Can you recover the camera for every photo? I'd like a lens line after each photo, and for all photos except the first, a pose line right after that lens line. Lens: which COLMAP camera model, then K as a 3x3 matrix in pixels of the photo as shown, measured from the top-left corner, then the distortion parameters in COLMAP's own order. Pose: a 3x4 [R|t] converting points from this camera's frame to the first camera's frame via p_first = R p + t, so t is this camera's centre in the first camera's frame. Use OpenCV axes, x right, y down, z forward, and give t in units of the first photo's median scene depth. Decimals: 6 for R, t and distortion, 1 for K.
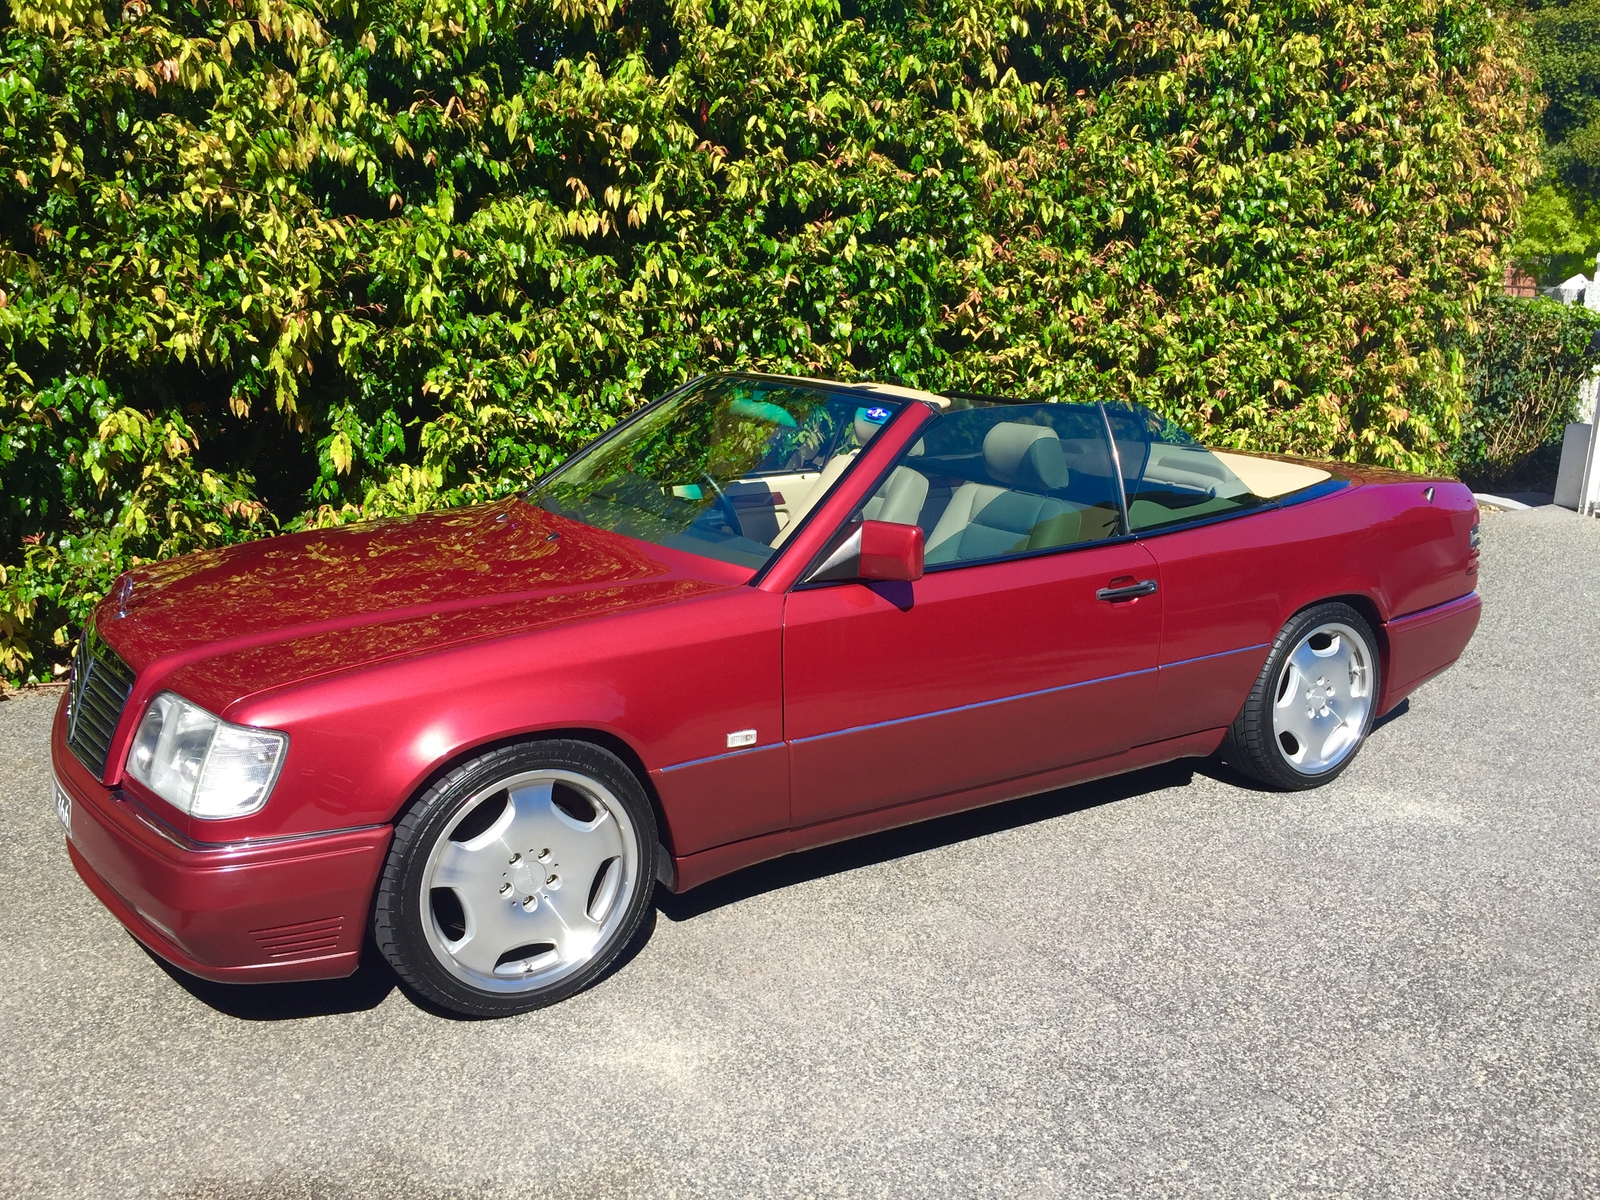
lens RADIAL K [[1350.3, 0, 803.7], [0, 1350.3, 575.7], [0, 0, 1]] dist [0.069802, -0.102995]
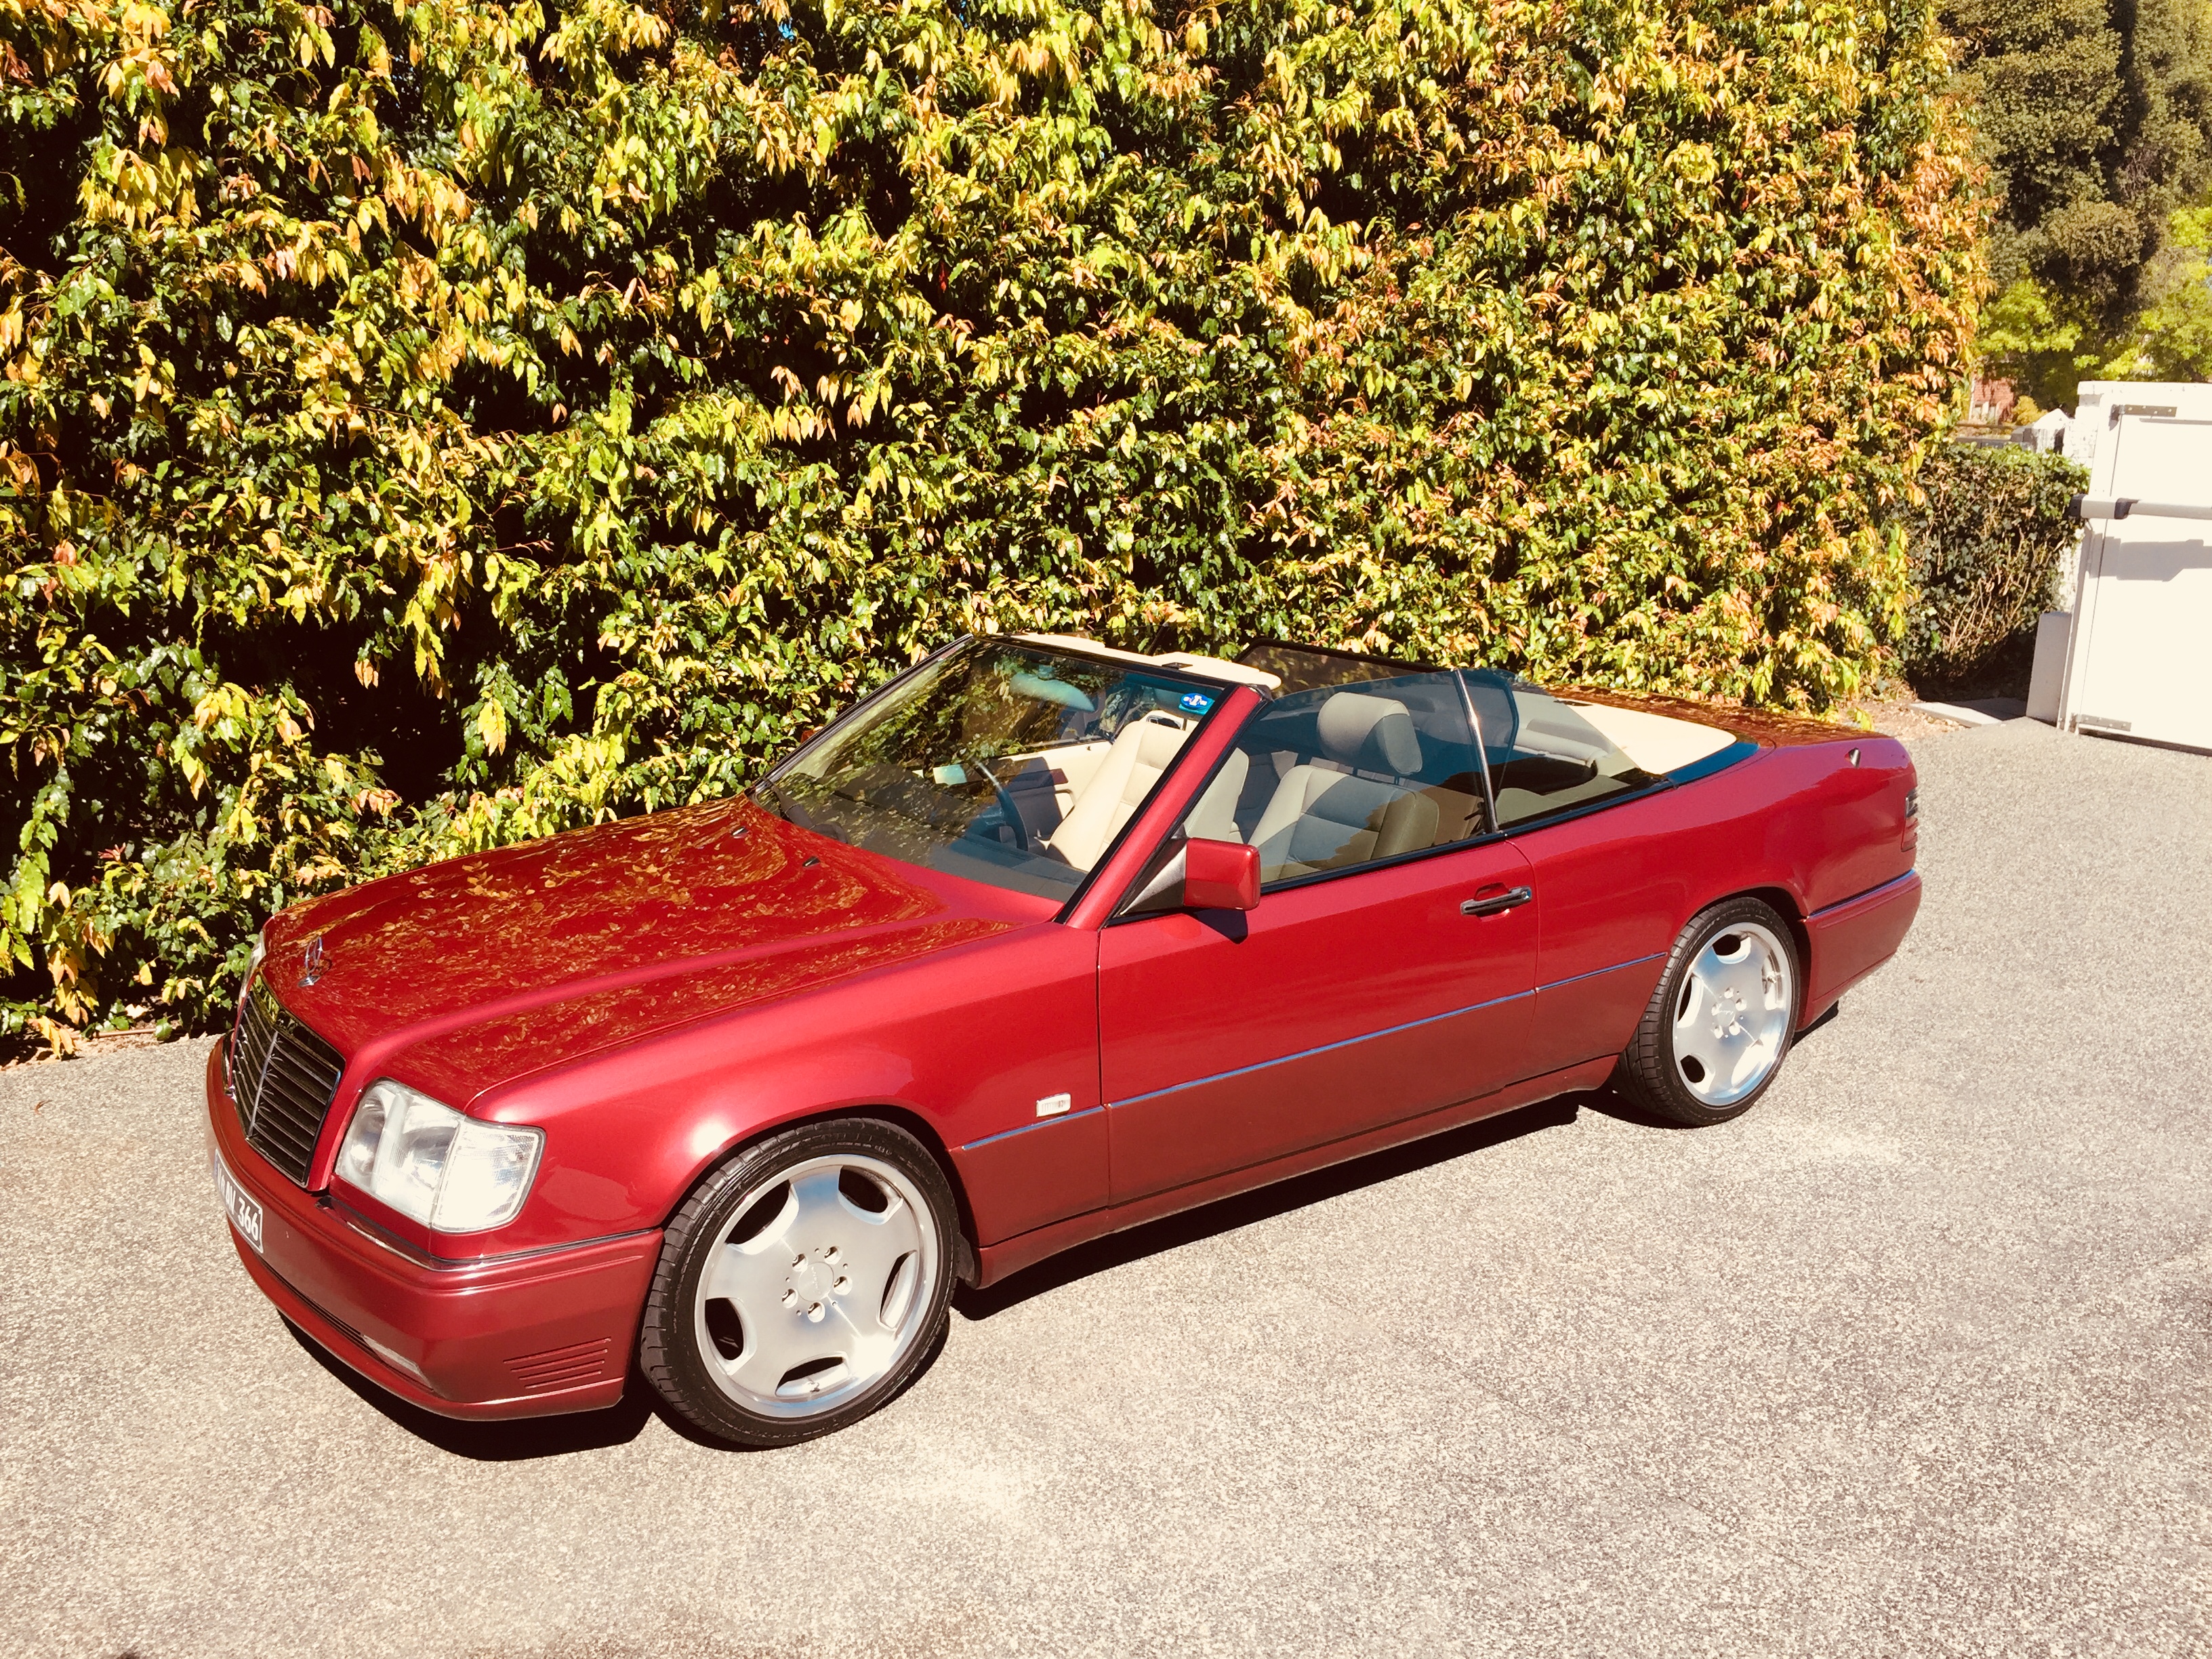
lens RADIAL K [[1866.7, 0, 1111.2], [0, 1866.7, 795.9], [0, 0, 1]] dist [0.069802, -0.102995]
pose [[0.998865, -0.024666, 0.040749, -0.029052], [0.024639, 0.999696, 0.001156, -0.040492], [-0.040765, -0.000151, 0.999169, -0.095028]]
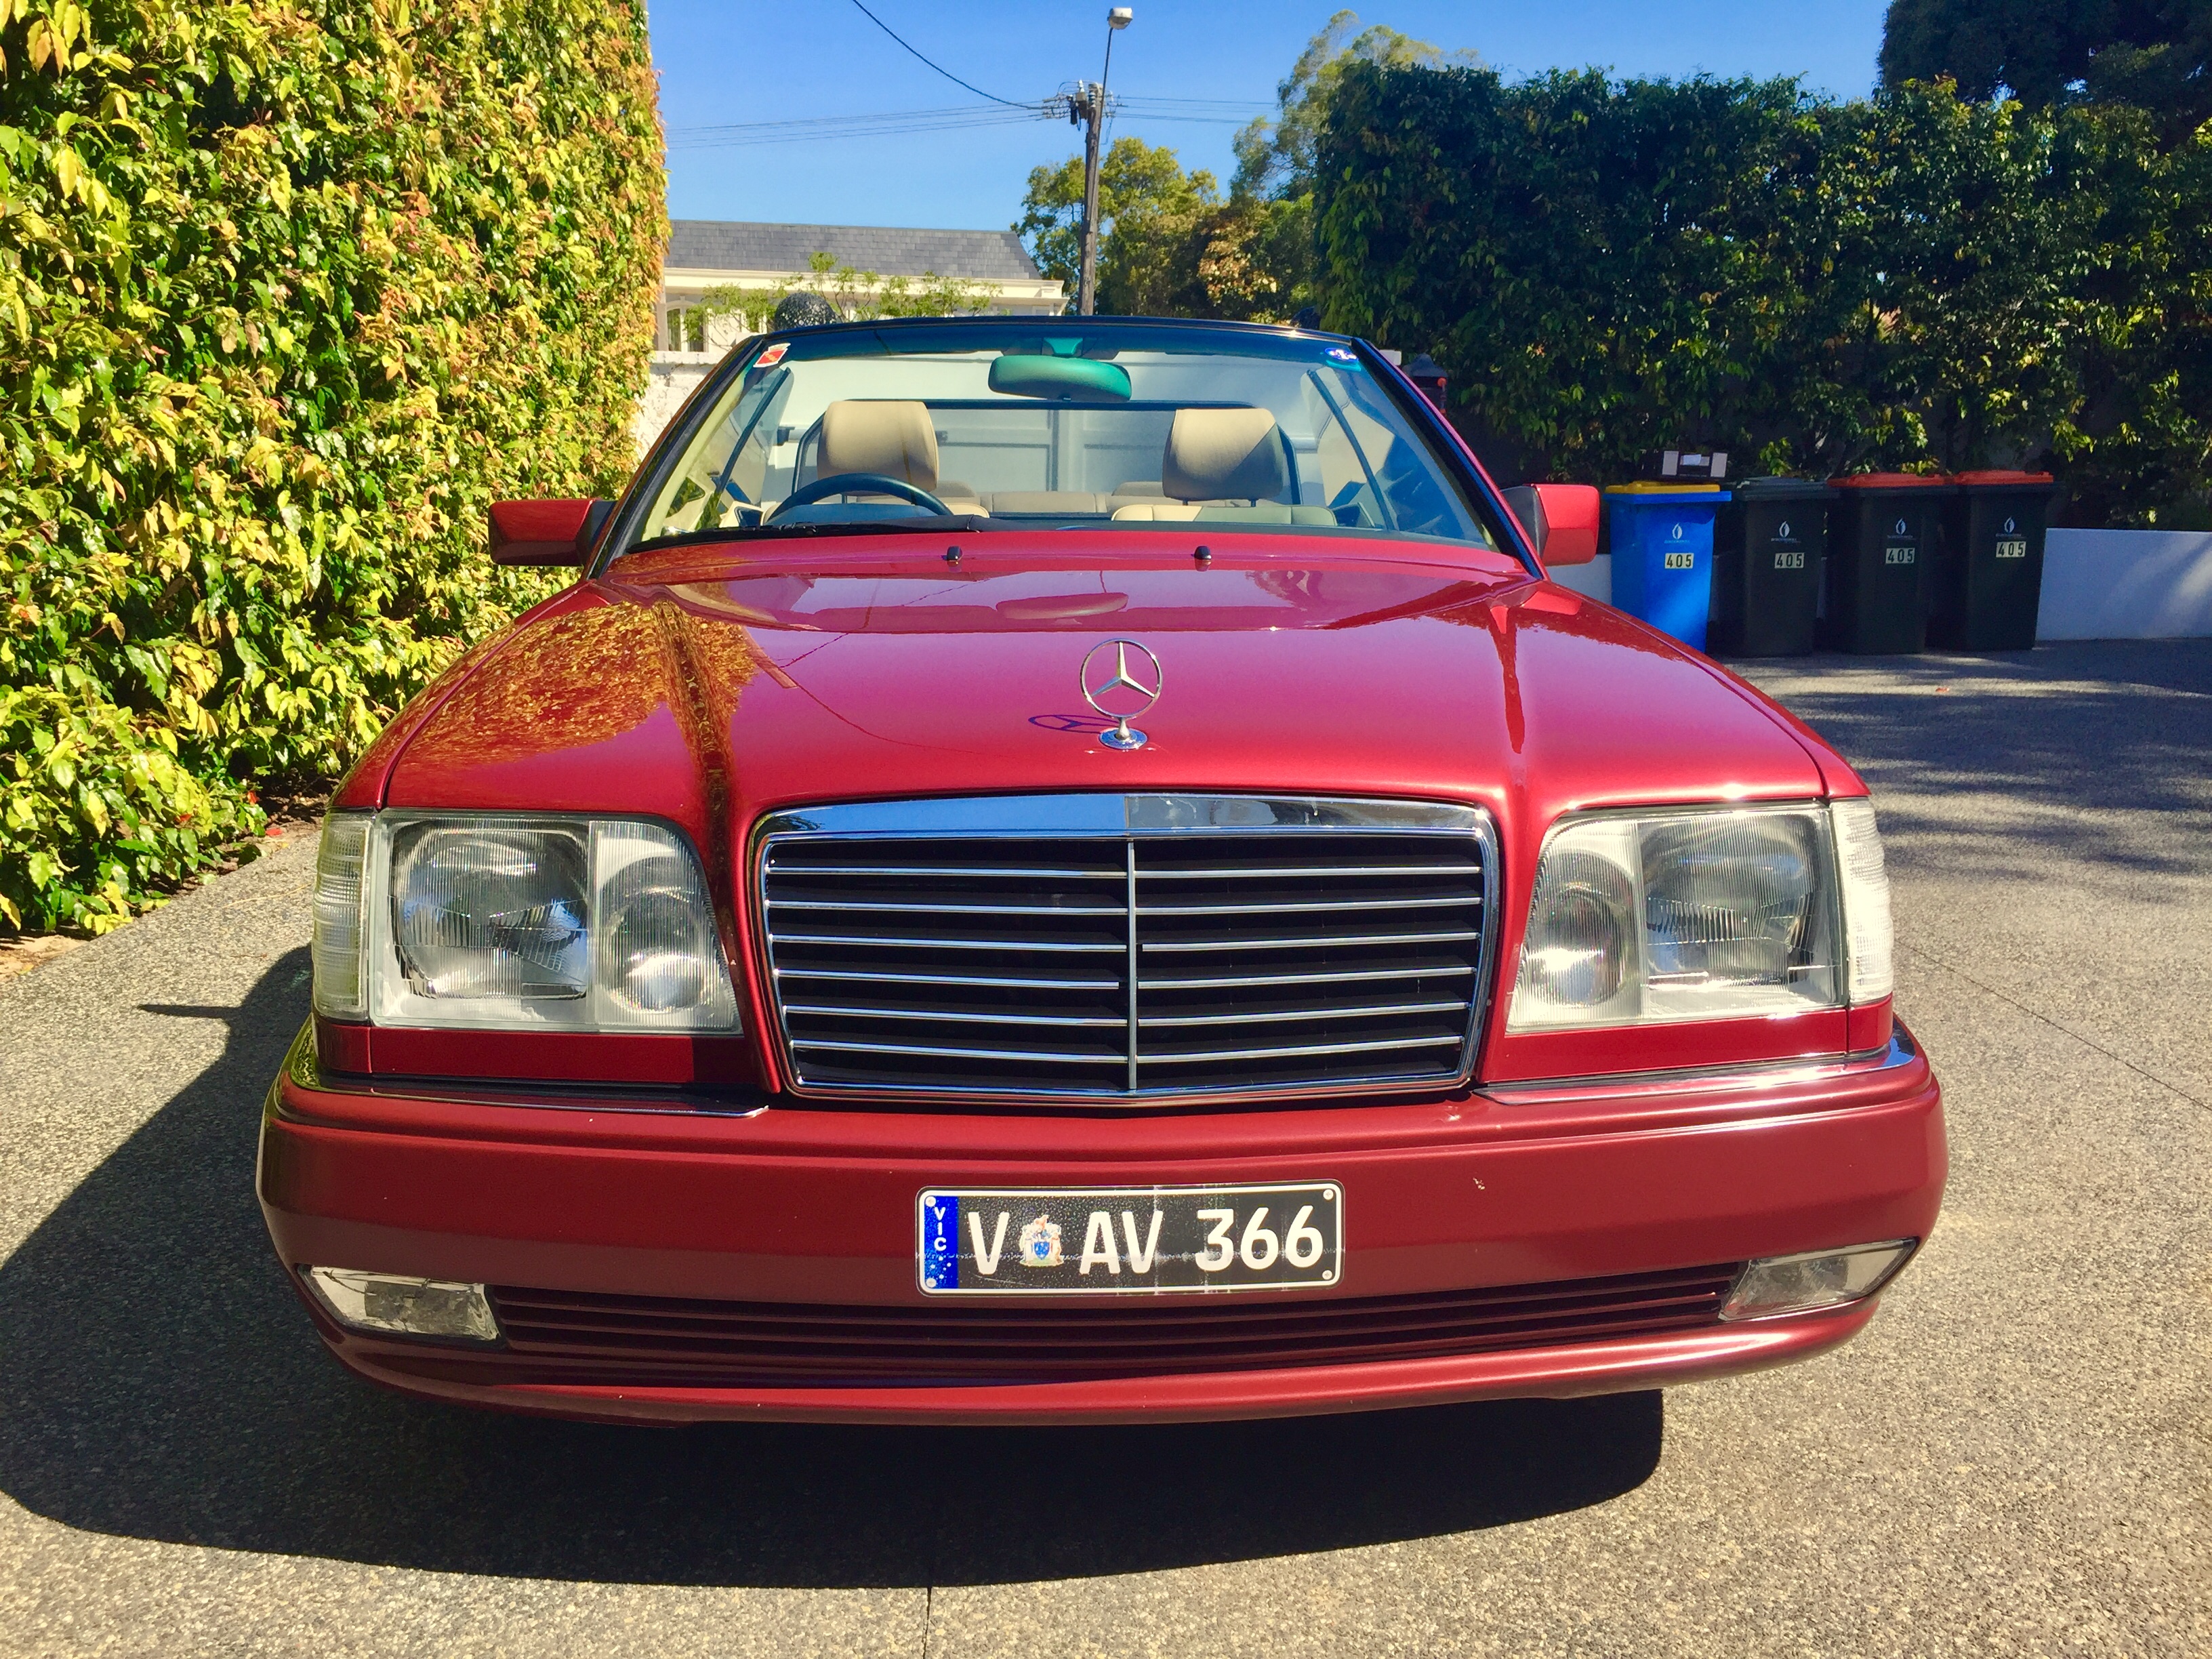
lens RADIAL K [[1866.7, 0, 1111.2], [0, 1866.7, 795.9], [0, 0, 1]] dist [0.069802, -0.102995]
pose [[0.527440, -0.172718, 0.831851, -0.514070], [0.193340, 0.977829, 0.080440, -0.000837], [-0.827301, 0.118403, 0.549139, 0.380848]]
